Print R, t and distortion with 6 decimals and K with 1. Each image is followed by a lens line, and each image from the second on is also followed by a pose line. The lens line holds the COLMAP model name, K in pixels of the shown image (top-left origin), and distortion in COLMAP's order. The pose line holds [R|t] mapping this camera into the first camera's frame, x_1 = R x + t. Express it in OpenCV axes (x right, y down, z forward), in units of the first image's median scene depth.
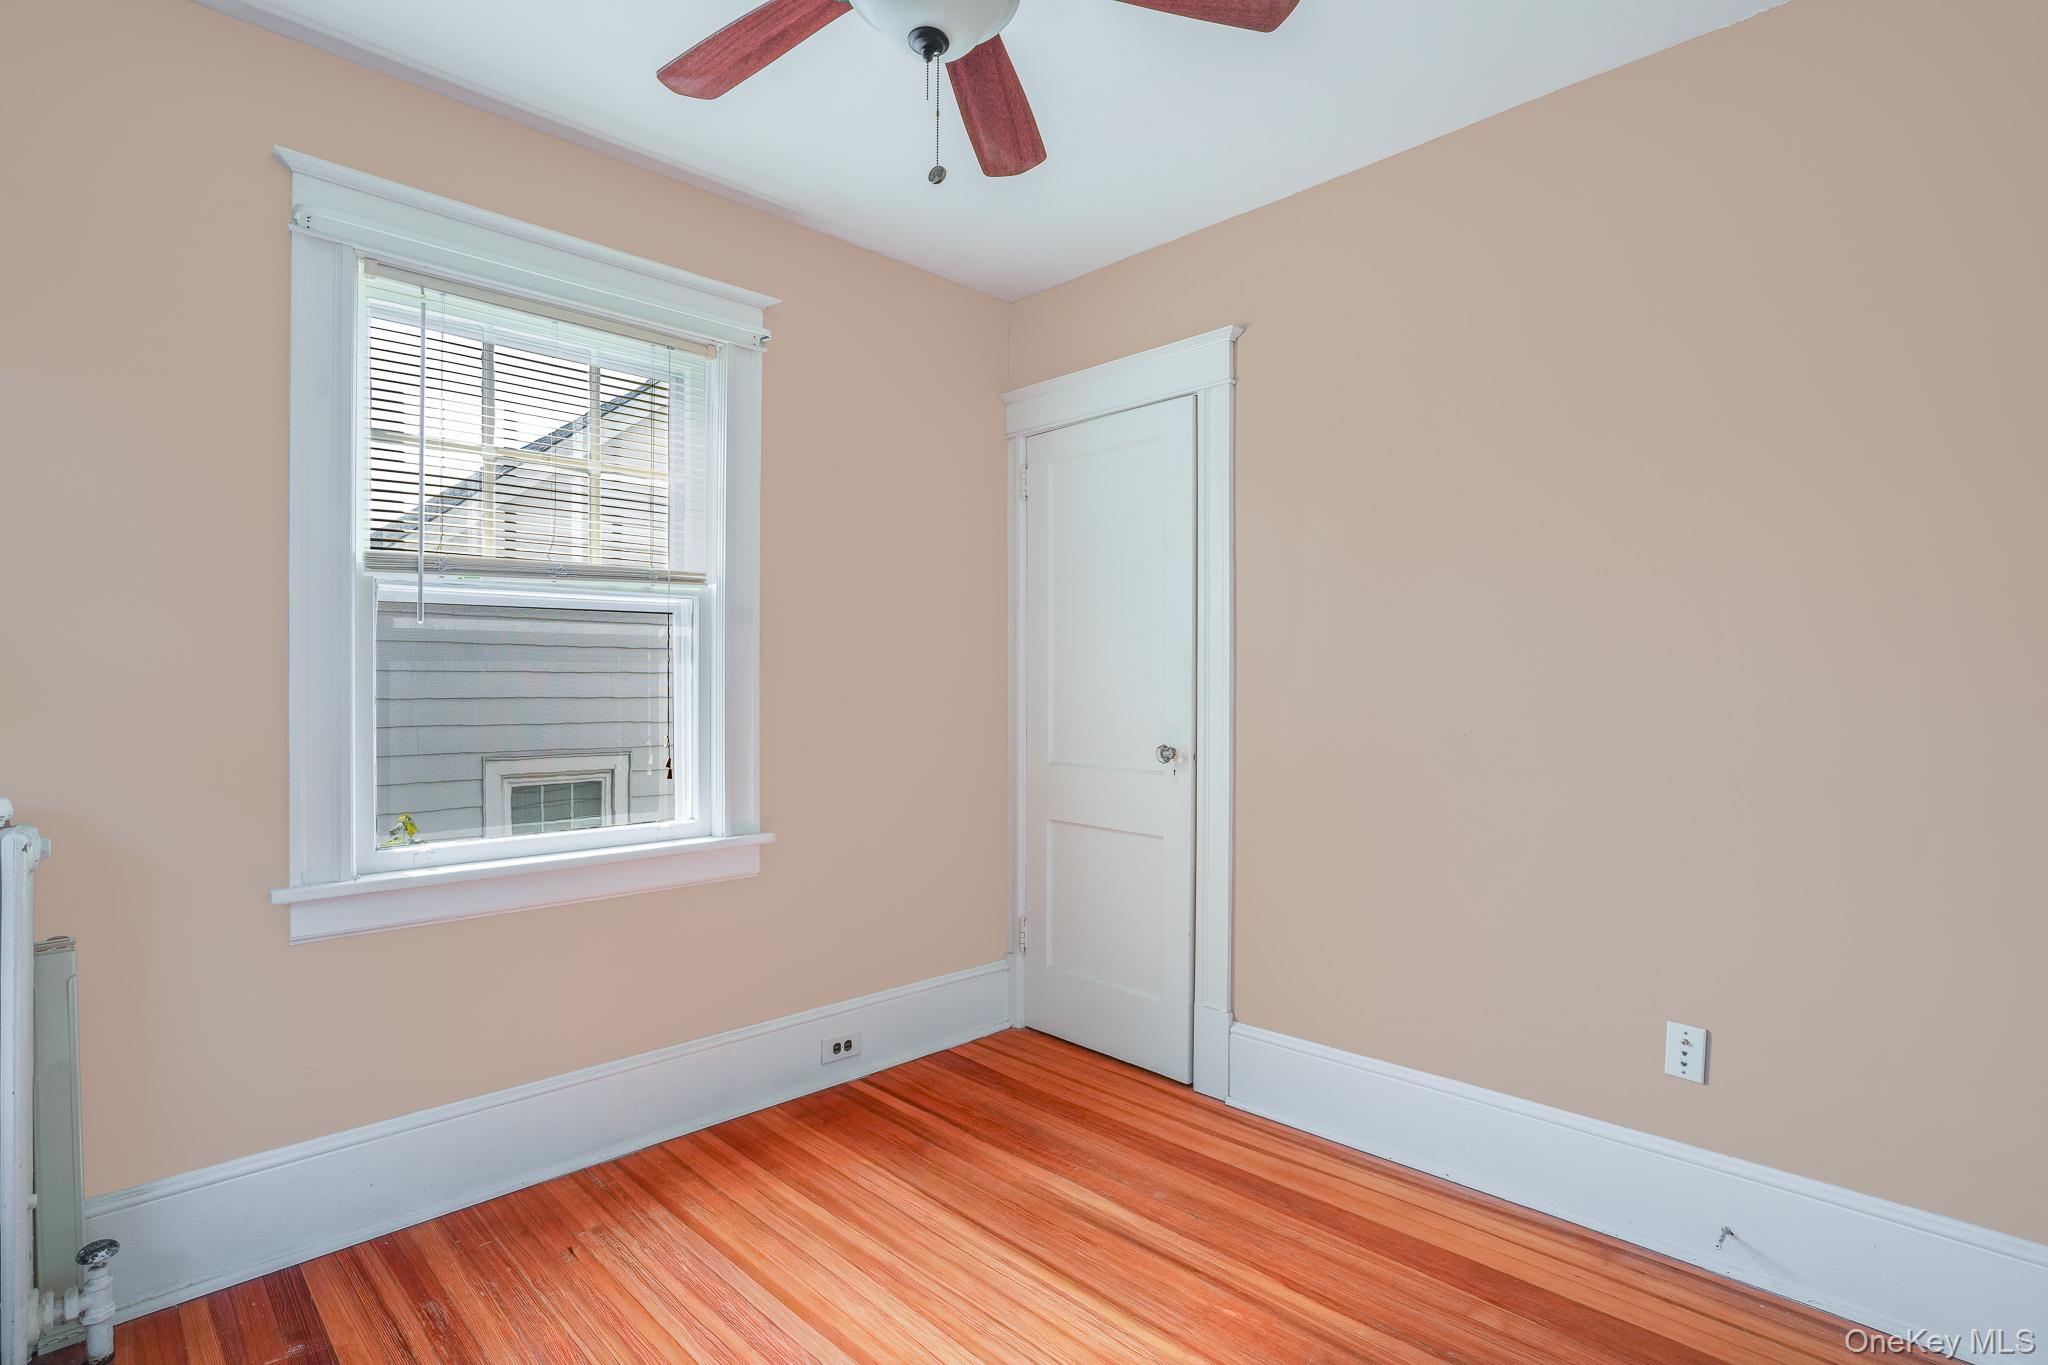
lens RADIAL K [[996.2, 0, 1023.7], [0, 996.2, 686.5], [0, 0, 1]] dist [0.004170, 0.002876]
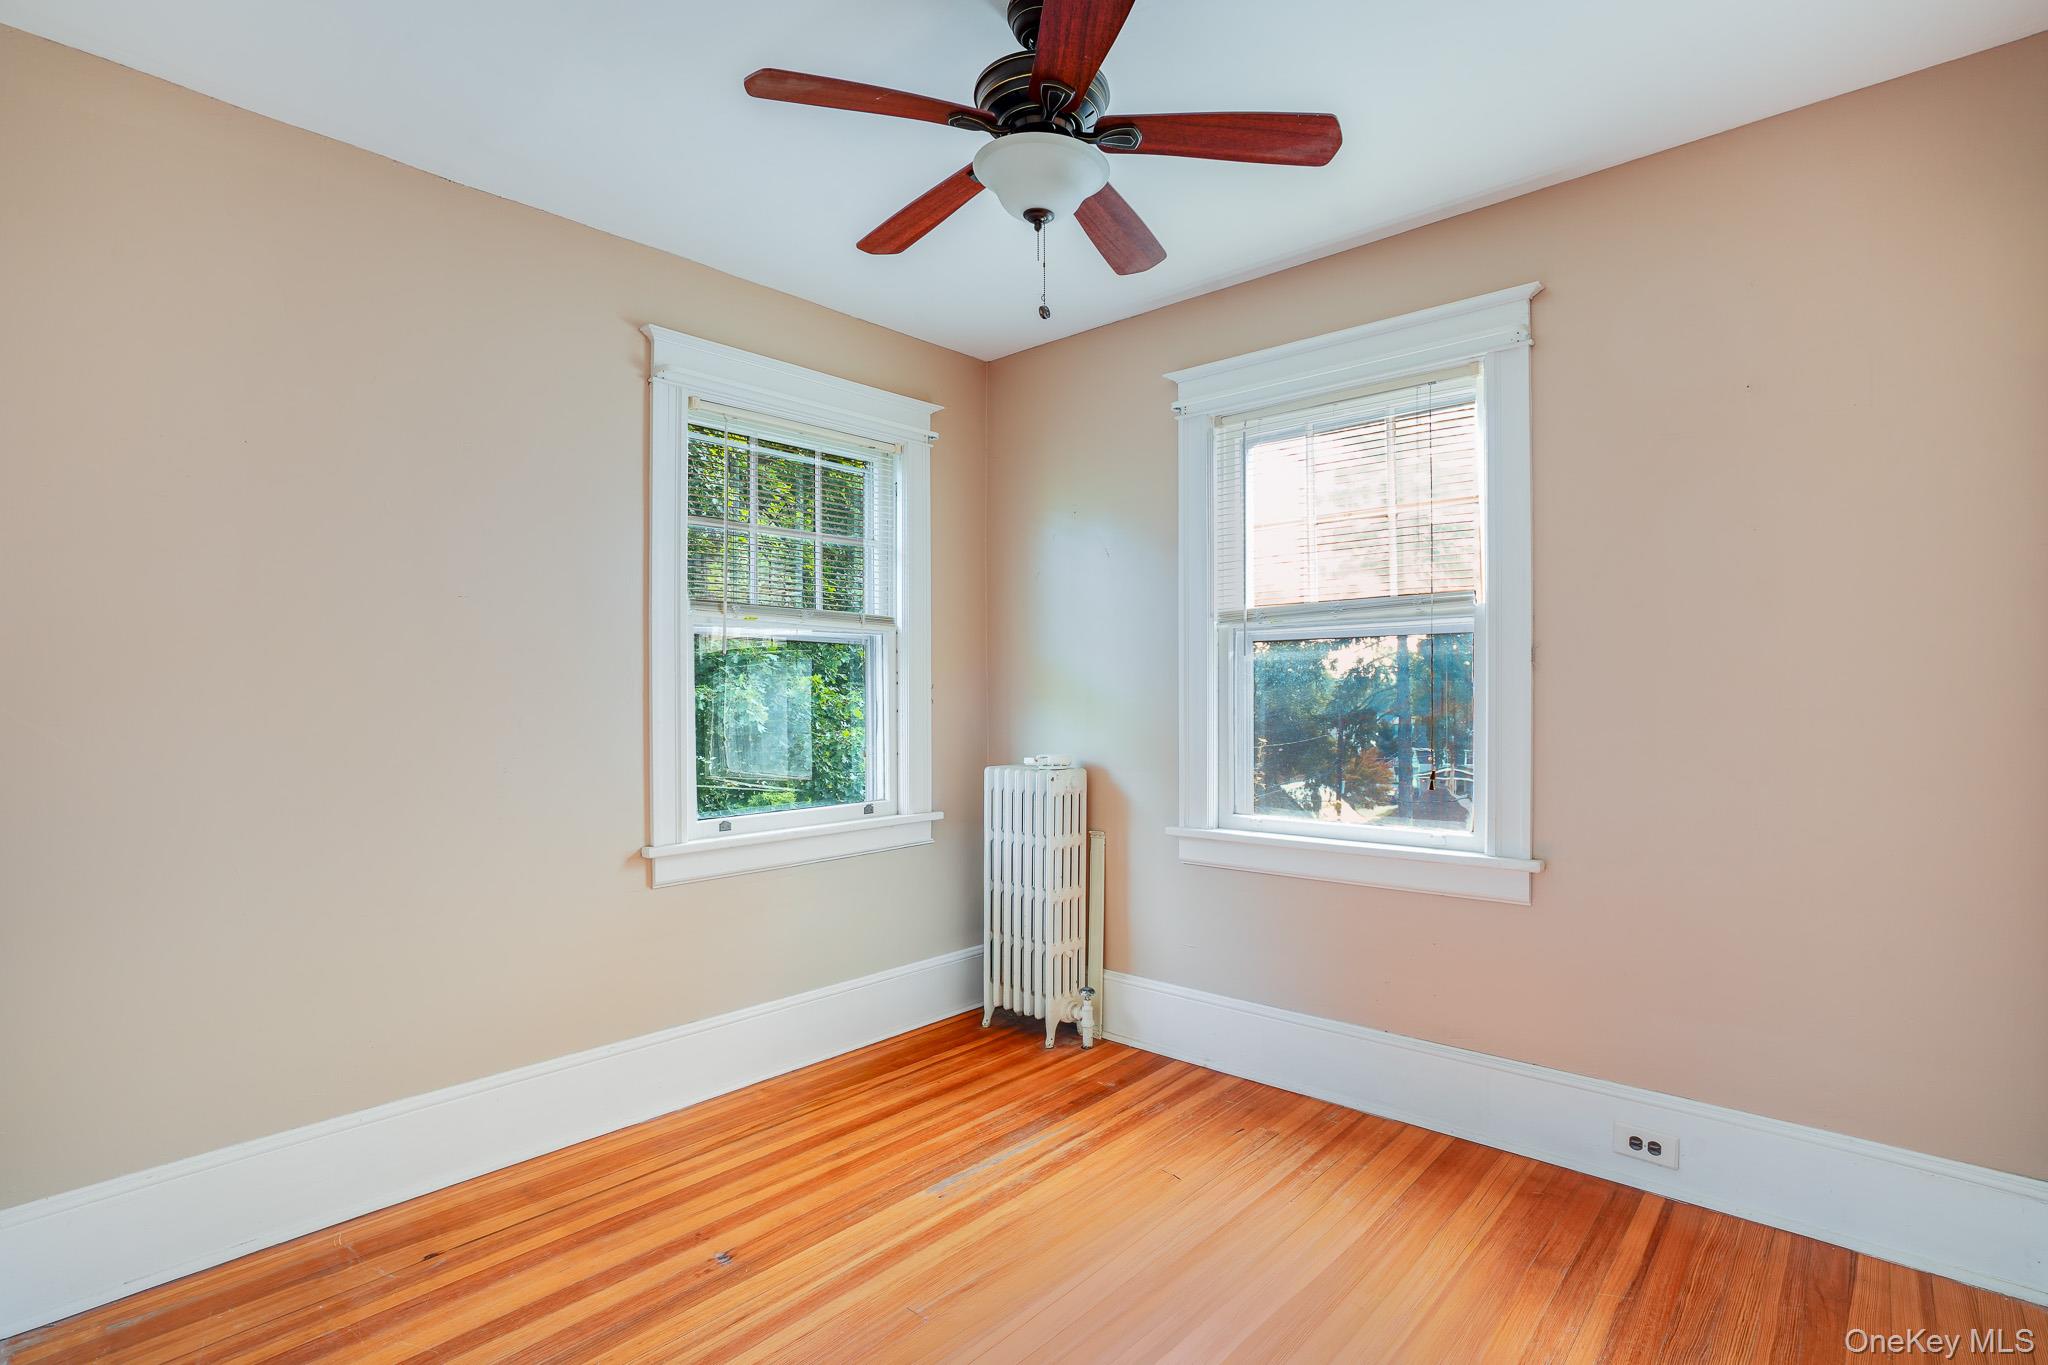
lens RADIAL K [[996.2, 0, 1023.5], [0, 996.2, 688.7], [0, 0, 1]] dist [0.004170, 0.002876]
pose [[0.076081, -0.007534, -0.997073, 0.716744], [0.003931, 0.999966, -0.007256, -0.009351], [0.997094, -0.003368, 0.076108, 0.522763]]
